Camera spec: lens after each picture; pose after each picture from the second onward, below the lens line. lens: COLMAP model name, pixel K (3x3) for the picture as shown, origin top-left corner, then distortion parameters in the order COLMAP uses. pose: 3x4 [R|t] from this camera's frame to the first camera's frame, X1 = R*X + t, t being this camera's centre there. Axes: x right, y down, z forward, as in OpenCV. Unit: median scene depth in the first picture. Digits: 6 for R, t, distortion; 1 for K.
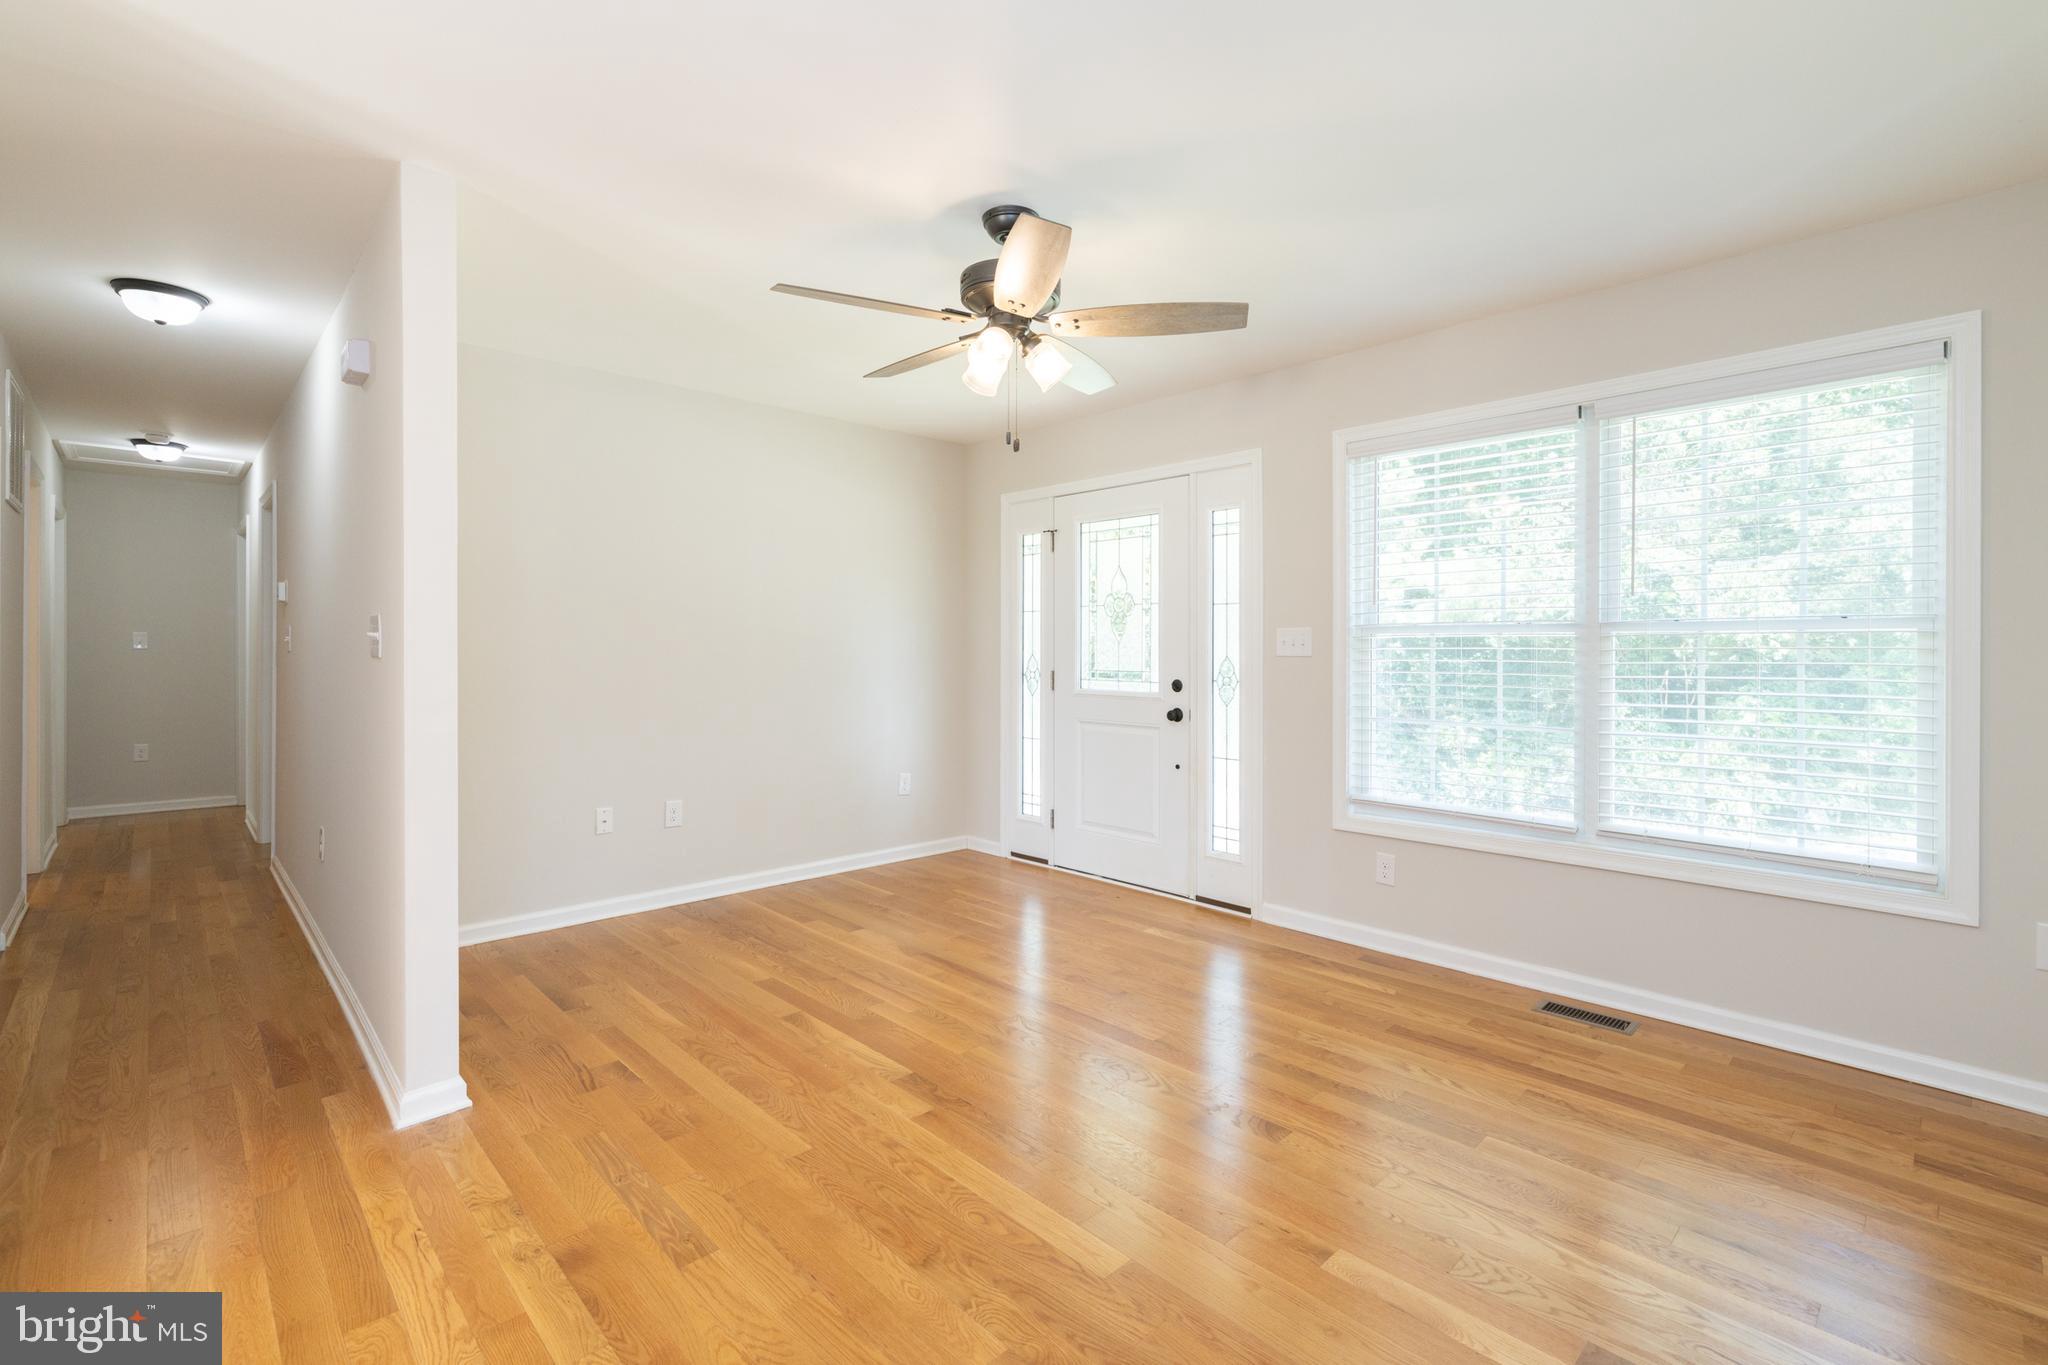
lens RADIAL K [[902.3, 0, 1037.8], [0, 902.3, 649.6], [0, 0, 1]] dist [-0.000021, 0.000458]
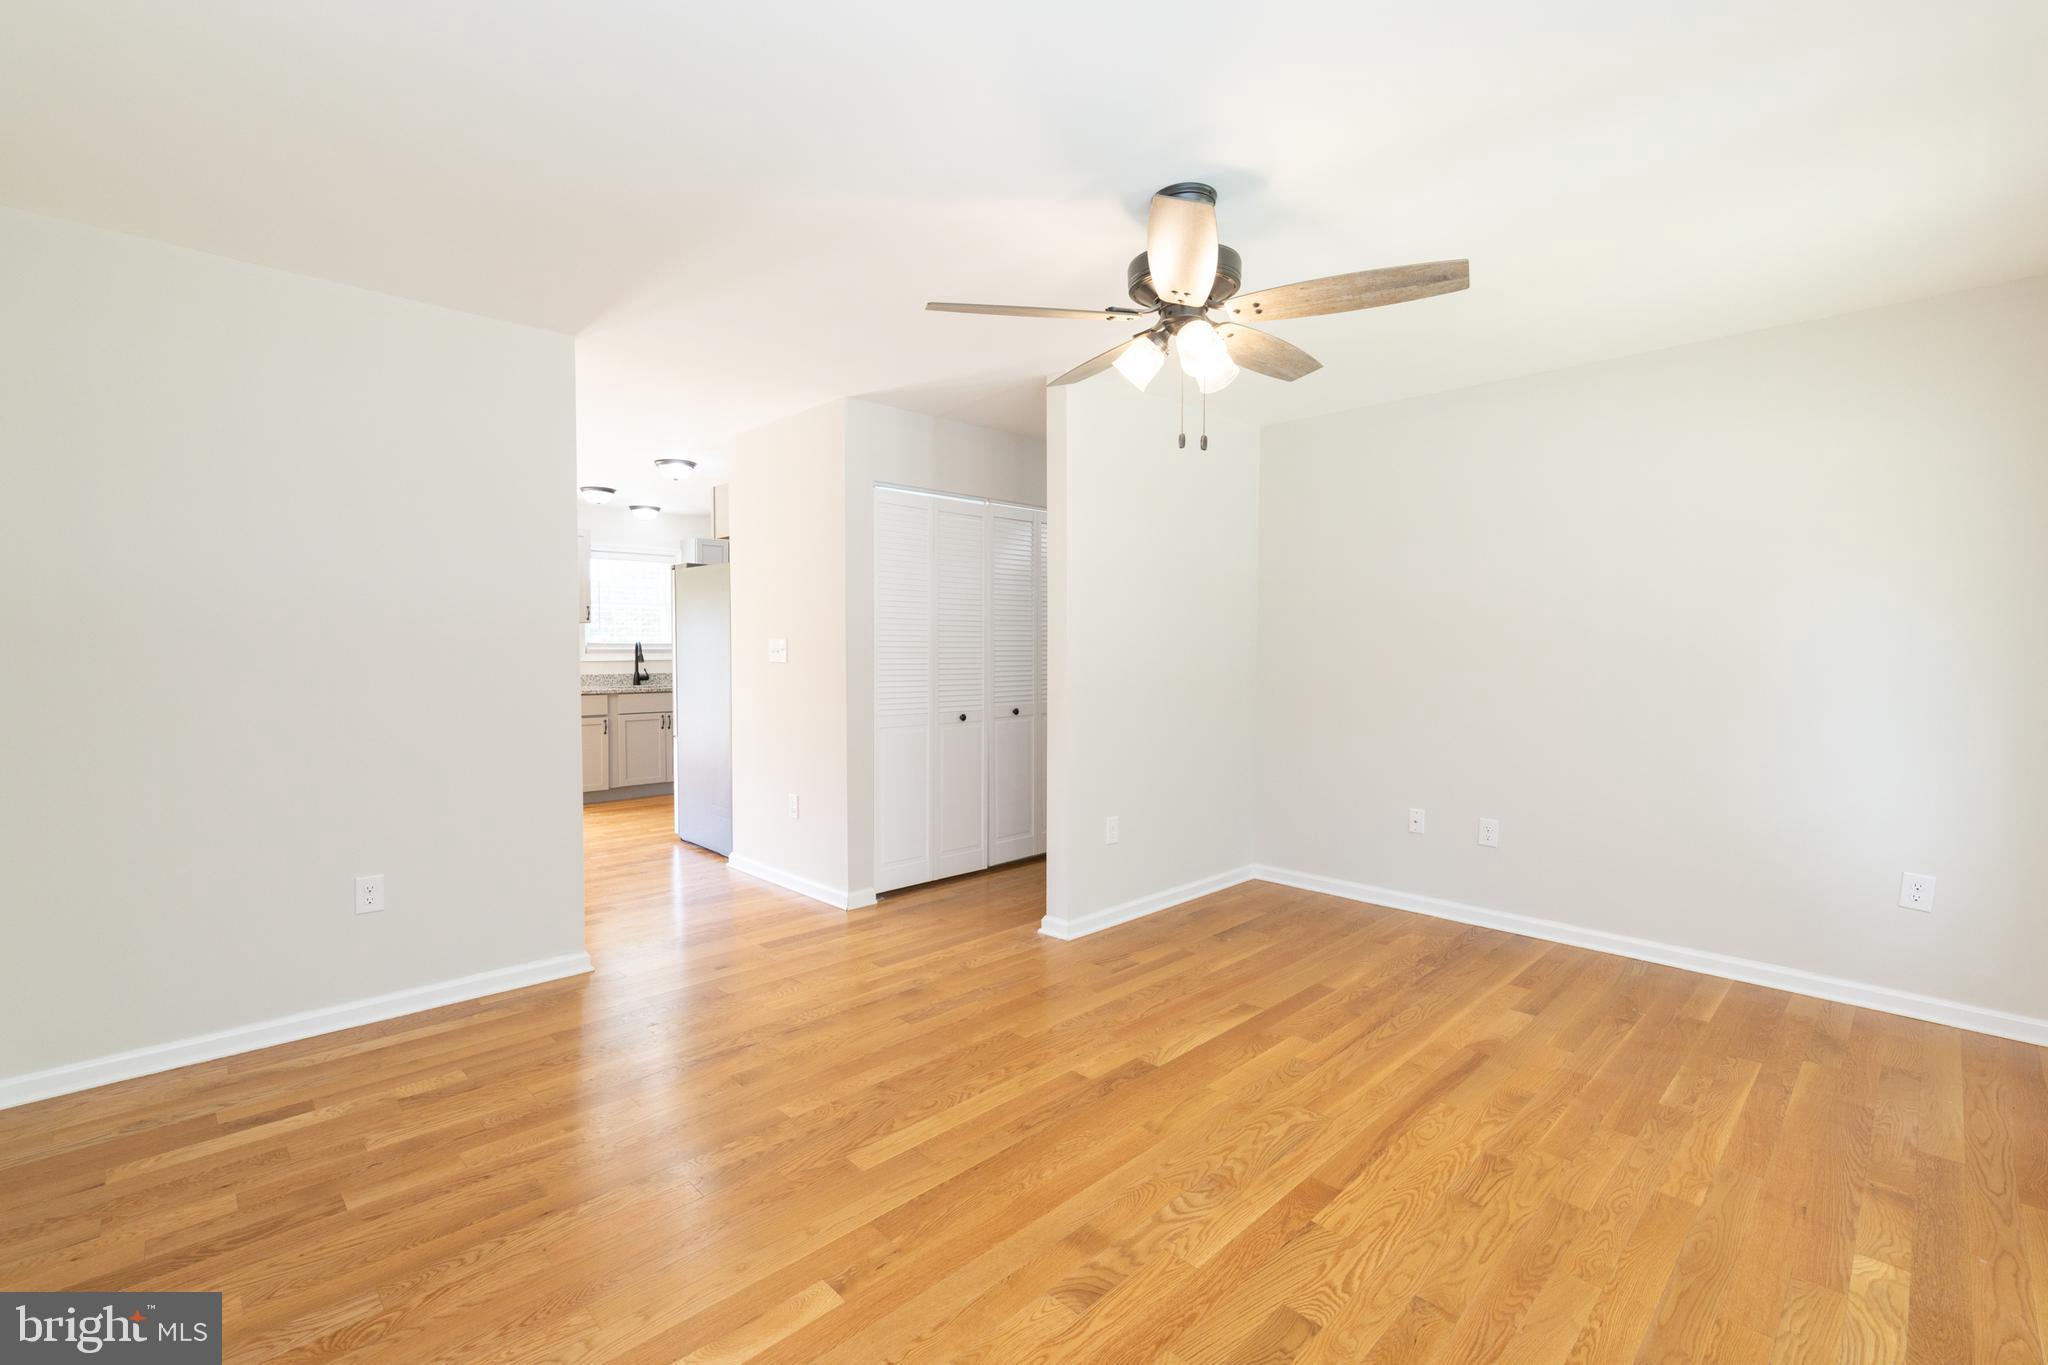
lens RADIAL K [[890.3, 0, 1024.0], [0, 890.3, 682.5], [0, 0, 1]] dist [0.001341, 0.000509]
pose [[0.005510, 0.036823, -0.999307, 0.637175], [-0.000921, 0.999322, 0.036819, -0.013860], [0.999984, 0.000717, 0.005540, 0.600857]]
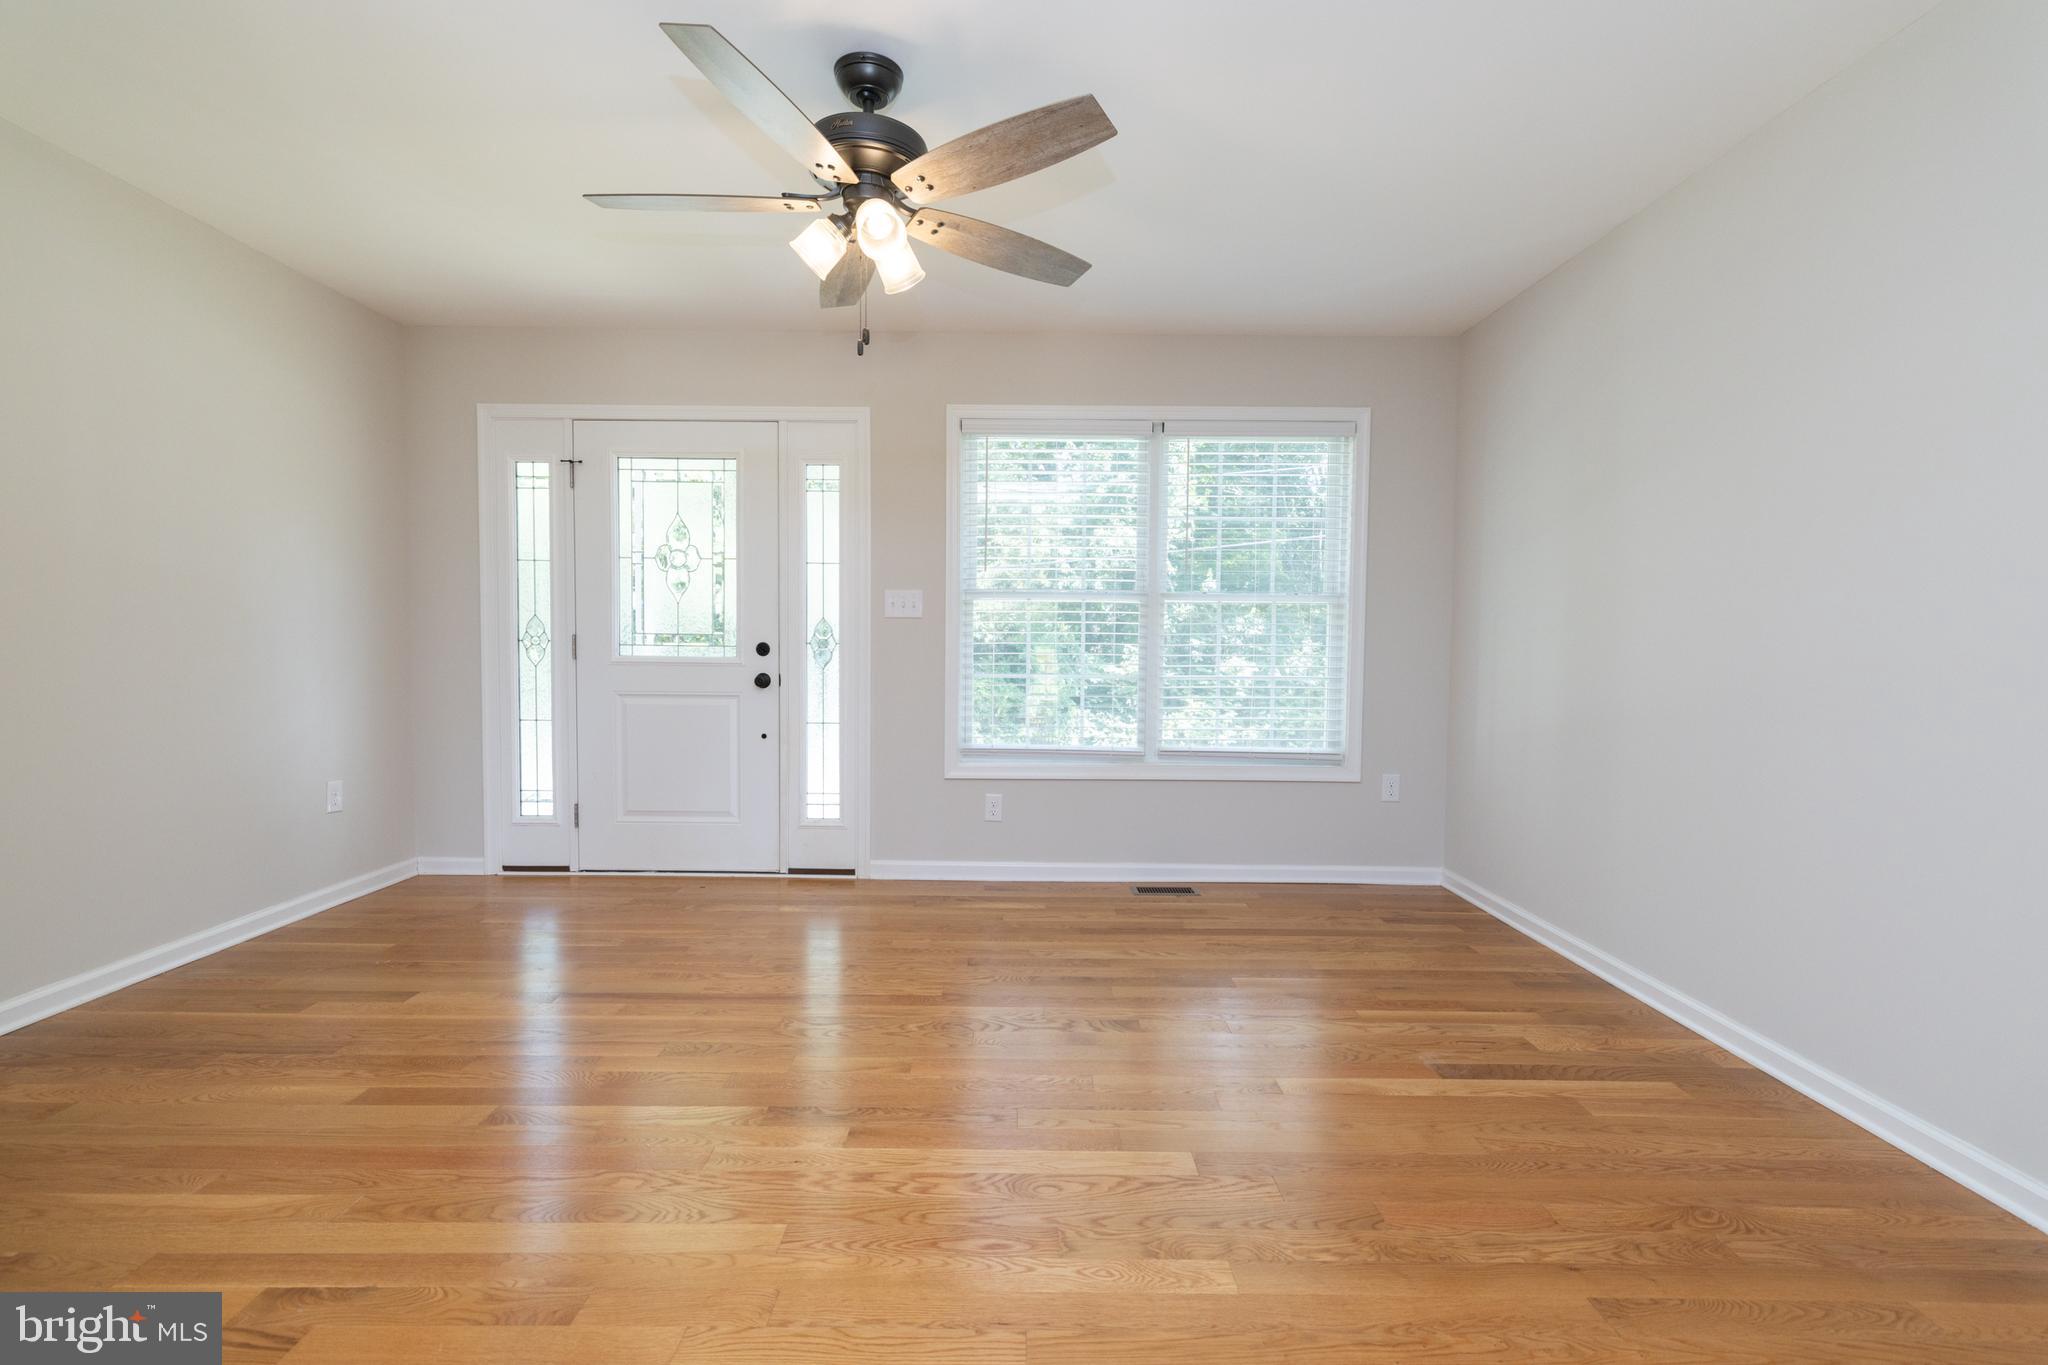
lens RADIAL K [[882.6, 0, 1024.0], [0, 882.6, 682.5], [0, 0, 1]] dist [0.000390, 0.000641]
pose [[0.701217, -0.028848, 0.712364, -0.380391], [-0.008178, 0.998790, 0.048497, 0.034547], [-0.712901, -0.039833, 0.700133, 0.213717]]
